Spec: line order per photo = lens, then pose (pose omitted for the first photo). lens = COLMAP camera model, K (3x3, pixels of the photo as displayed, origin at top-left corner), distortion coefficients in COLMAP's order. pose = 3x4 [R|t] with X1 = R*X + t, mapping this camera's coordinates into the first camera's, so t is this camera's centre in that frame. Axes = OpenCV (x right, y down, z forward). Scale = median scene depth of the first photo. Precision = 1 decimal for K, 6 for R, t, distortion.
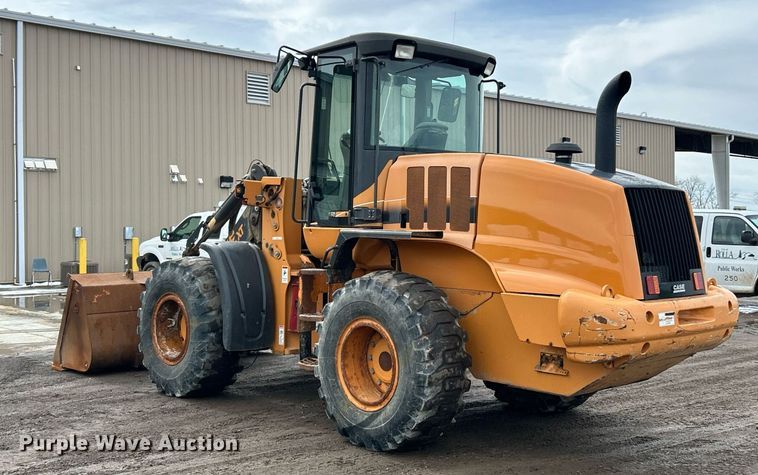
lens RADIAL K [[877.3, 0, 357.4], [0, 877.3, 238.7], [0, 0, 1]] dist [0.101913, -0.320013]
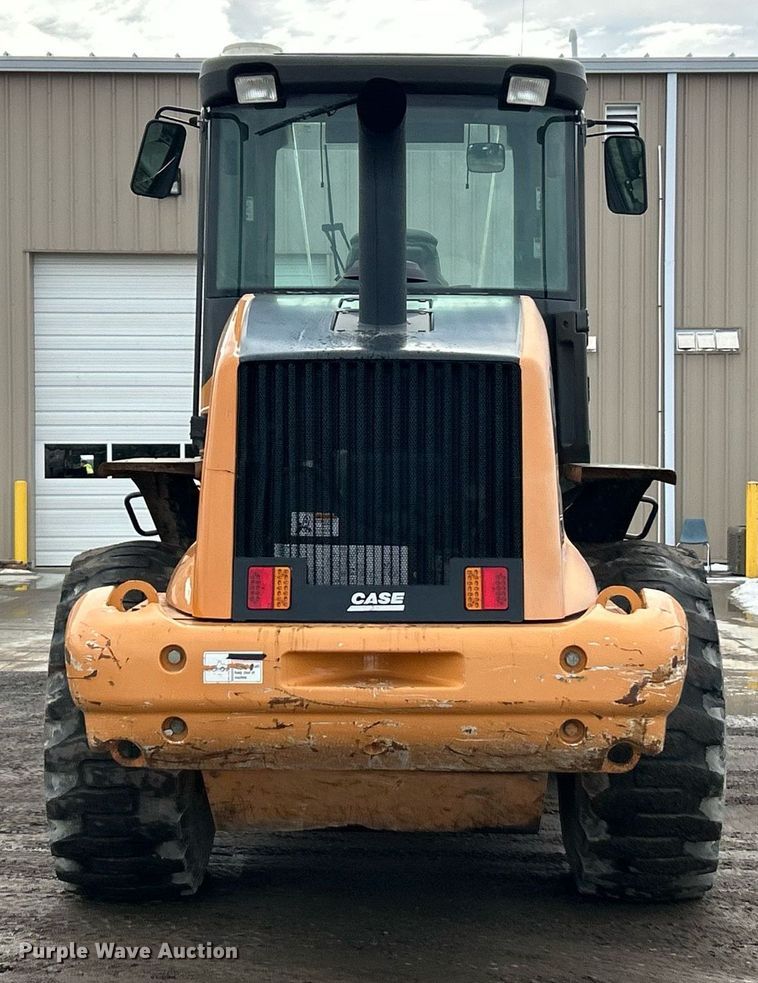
lens RADIAL K [[1778.7, 0, 414.0], [0, 1778.7, 494.1], [0, 0, 1]] dist [0.242122, -2.115770]
pose [[0.737061, 0.016333, -0.675628, 0.828883], [-0.013857, 0.999863, 0.009054, -0.001478], [0.675684, 0.002689, 0.737187, 0.353461]]
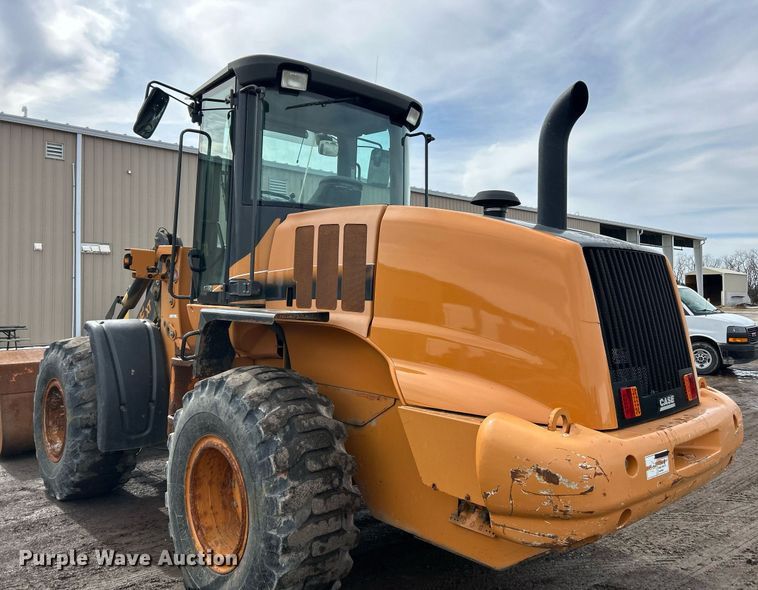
lens RADIAL K [[610.8, 0, 379.0], [0, 610.8, 295.0], [0, 0, 1]] dist [-0.005364, -0.005683]
pose [[0.999990, -0.002080, 0.004052, 0.134288], [0.002143, 0.999878, -0.015455, -0.014257], [-0.004019, 0.015464, 0.999872, 0.491125]]
